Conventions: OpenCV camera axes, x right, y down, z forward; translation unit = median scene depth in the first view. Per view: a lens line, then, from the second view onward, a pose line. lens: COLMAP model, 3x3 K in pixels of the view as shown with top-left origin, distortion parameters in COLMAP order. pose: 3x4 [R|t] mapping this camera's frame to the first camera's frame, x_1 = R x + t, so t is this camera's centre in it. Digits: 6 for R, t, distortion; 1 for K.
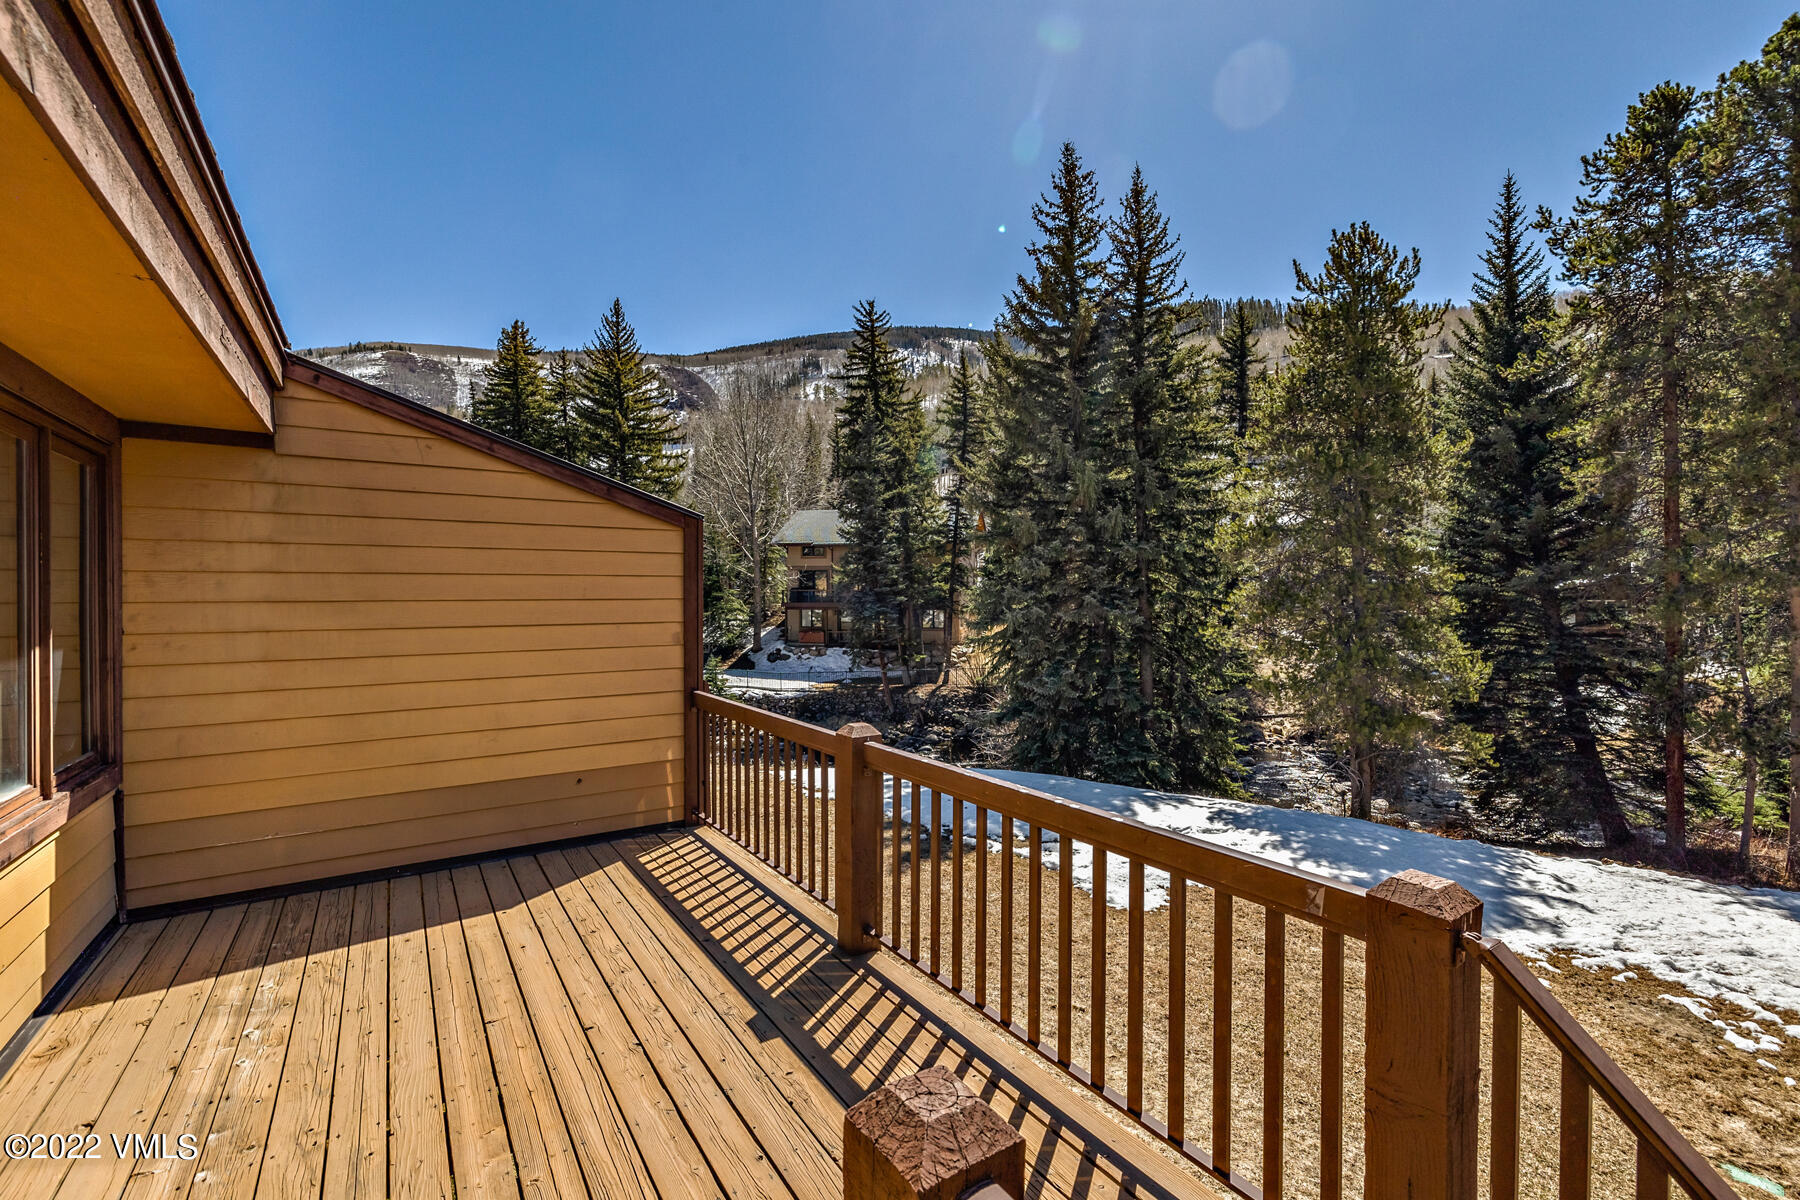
lens RADIAL K [[748.4, 0, 874.9], [0, 748.4, 609.0], [0, 0, 1]] dist [0.000779, -0.000002]
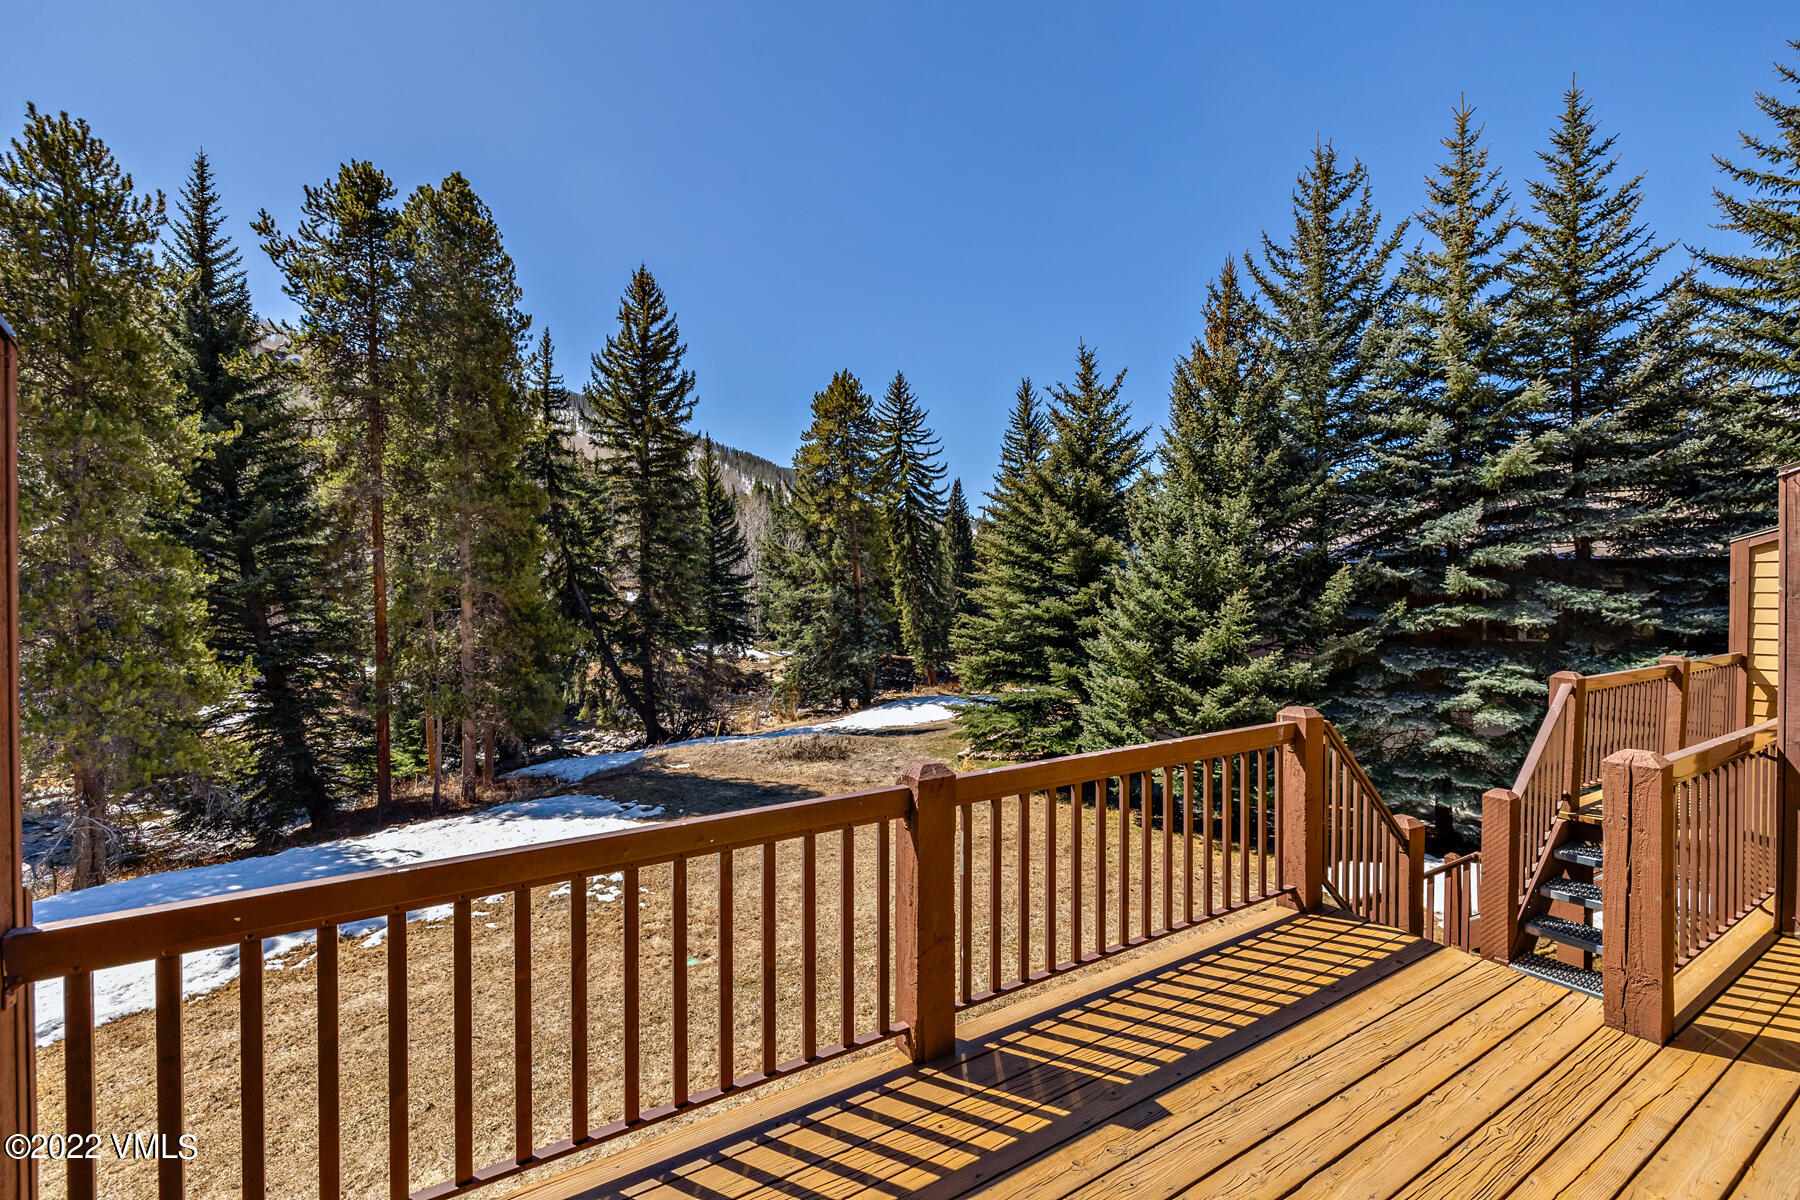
lens RADIAL K [[748.4, 0, 901.3], [0, 748.4, 600.3], [0, 0, 1]] dist [0.000779, -0.000002]
pose [[0.037198, -0.010248, 0.999255, -0.176670], [0.022774, 0.999696, 0.009405, -0.004439], [-0.999048, 0.022407, 0.037420, 0.219824]]
